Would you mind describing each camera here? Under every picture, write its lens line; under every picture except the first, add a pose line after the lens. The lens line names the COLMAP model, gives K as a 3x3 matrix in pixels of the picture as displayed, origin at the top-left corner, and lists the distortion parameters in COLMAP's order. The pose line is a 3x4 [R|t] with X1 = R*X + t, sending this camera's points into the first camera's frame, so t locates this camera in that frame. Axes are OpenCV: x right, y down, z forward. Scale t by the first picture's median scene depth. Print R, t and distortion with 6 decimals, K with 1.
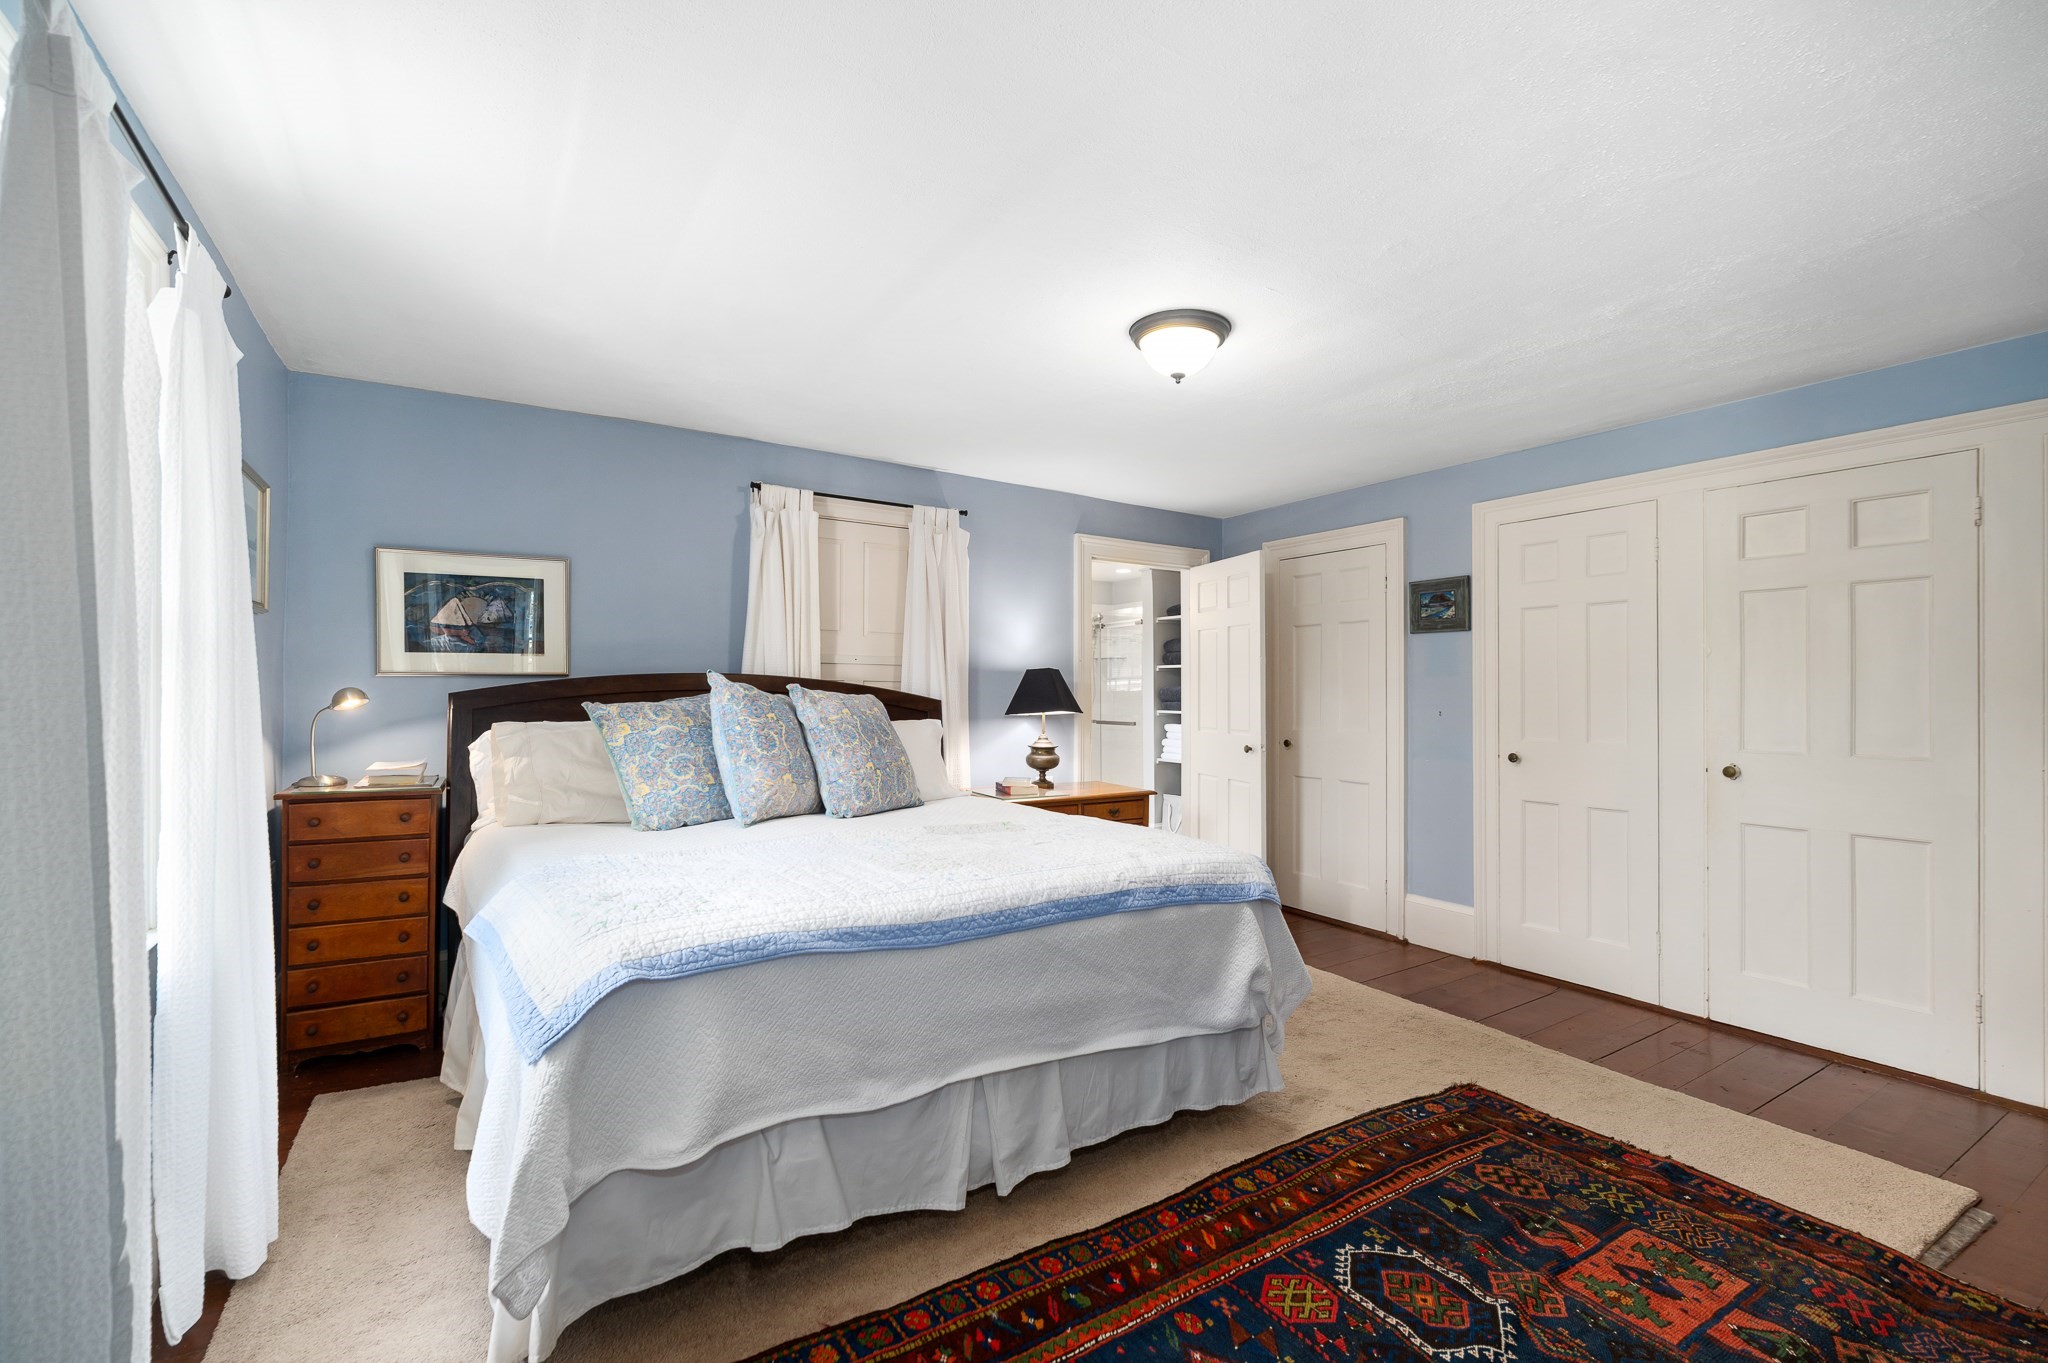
lens RADIAL K [[892.3, 0, 1026.2], [0, 892.3, 692.4], [0, 0, 1]] dist [-0.000084, 0.000039]
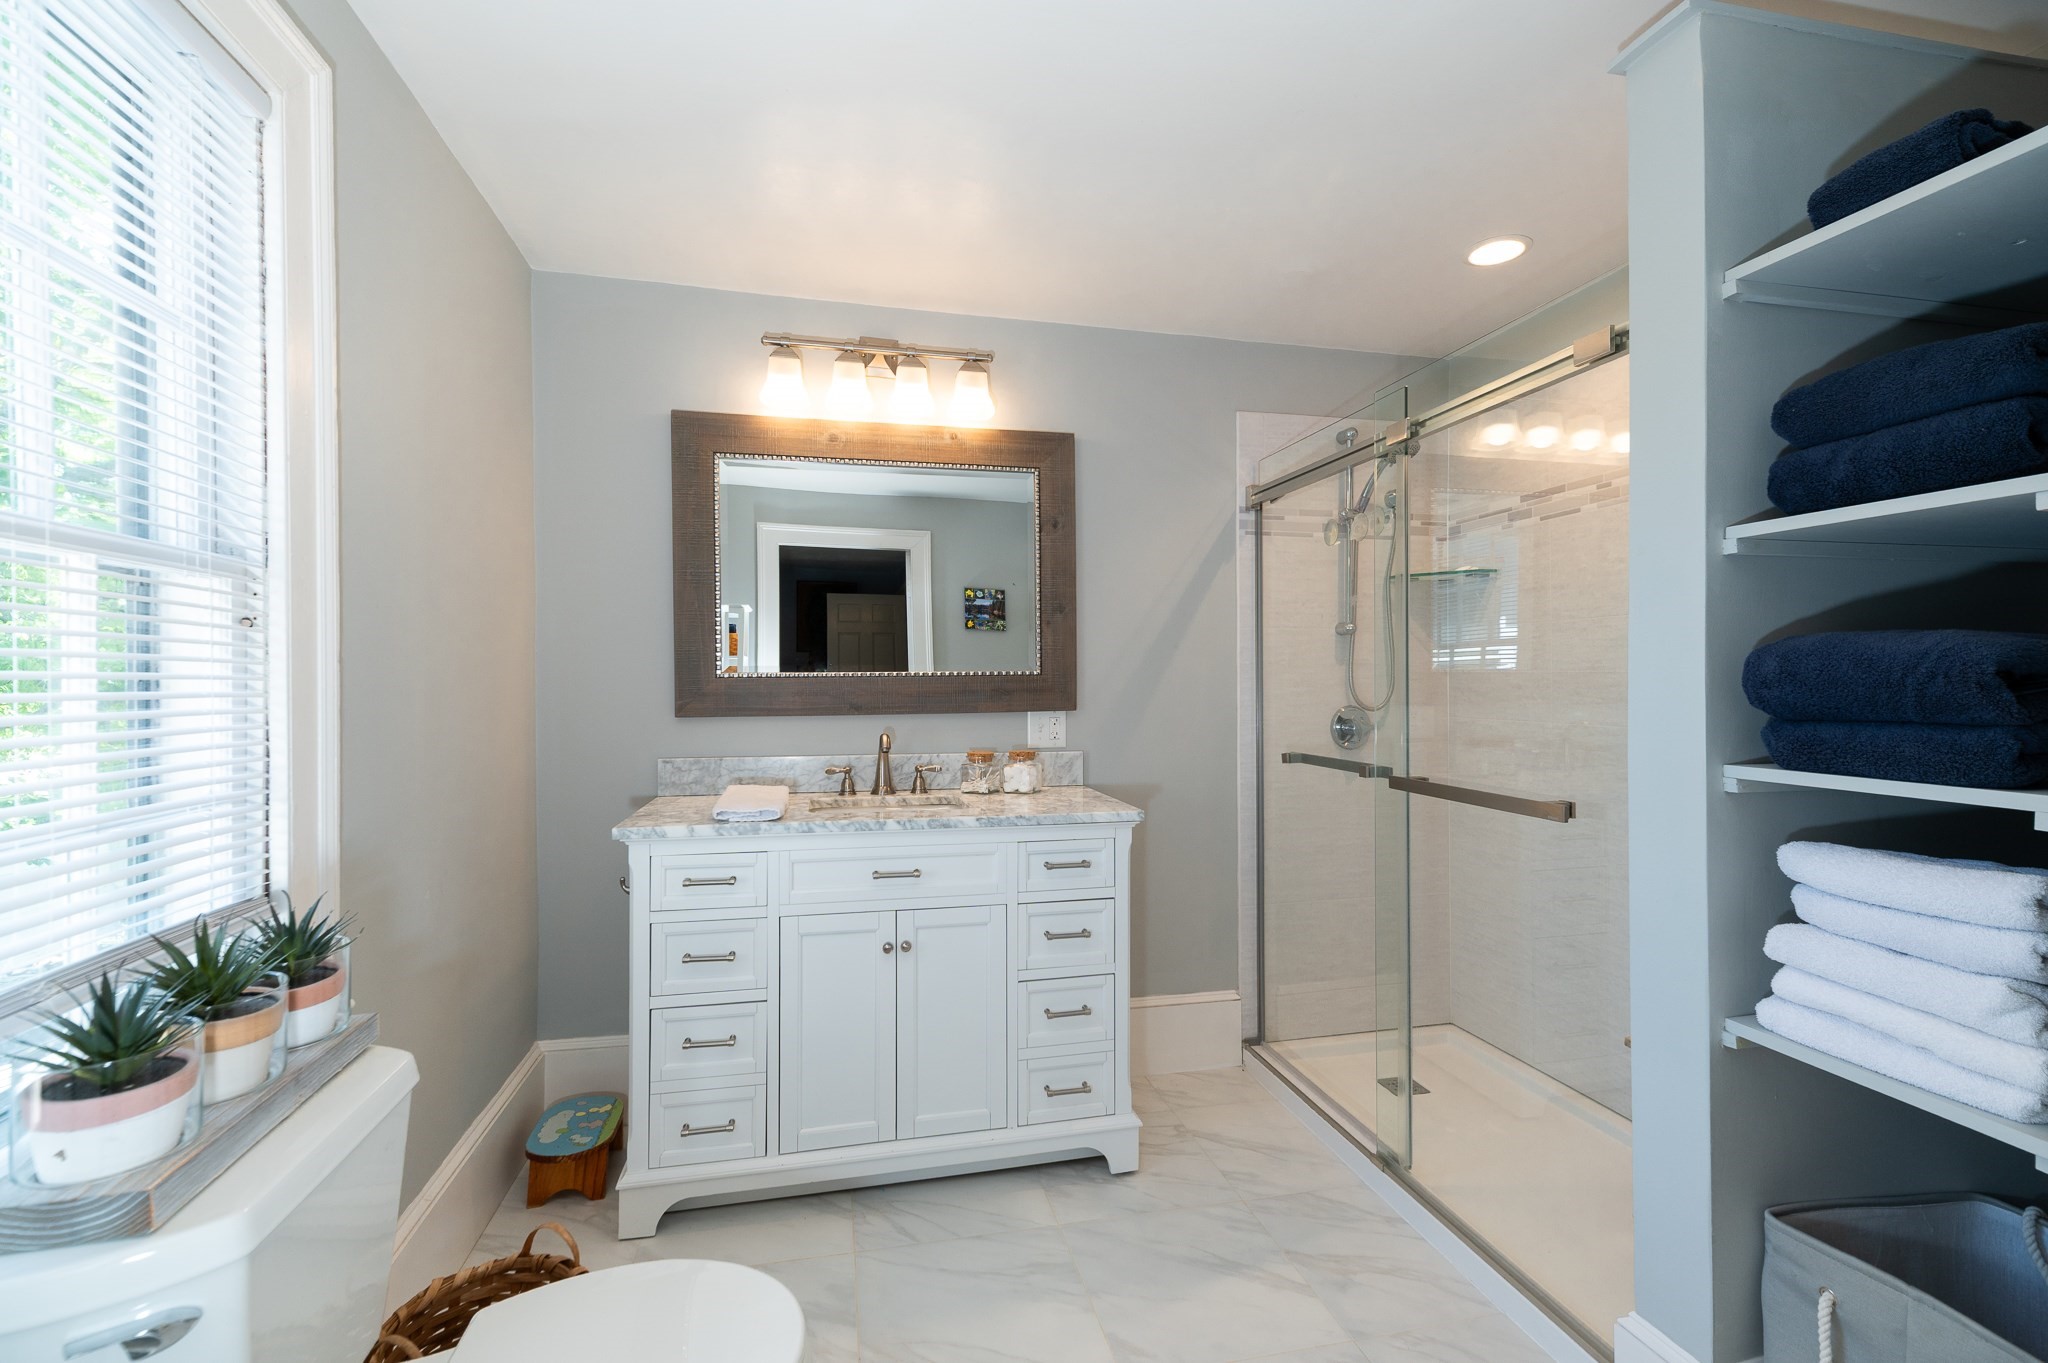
lens RADIAL K [[892.3, 0, 1022.2], [0, 892.3, 680.3], [0, 0, 1]] dist [-0.000084, 0.000039]
pose [[0.943112, 0.003891, -0.332453, 0.113937], [-0.001563, 0.999972, 0.007271, 0.001878], [0.332472, -0.006338, 0.943092, 1.278175]]
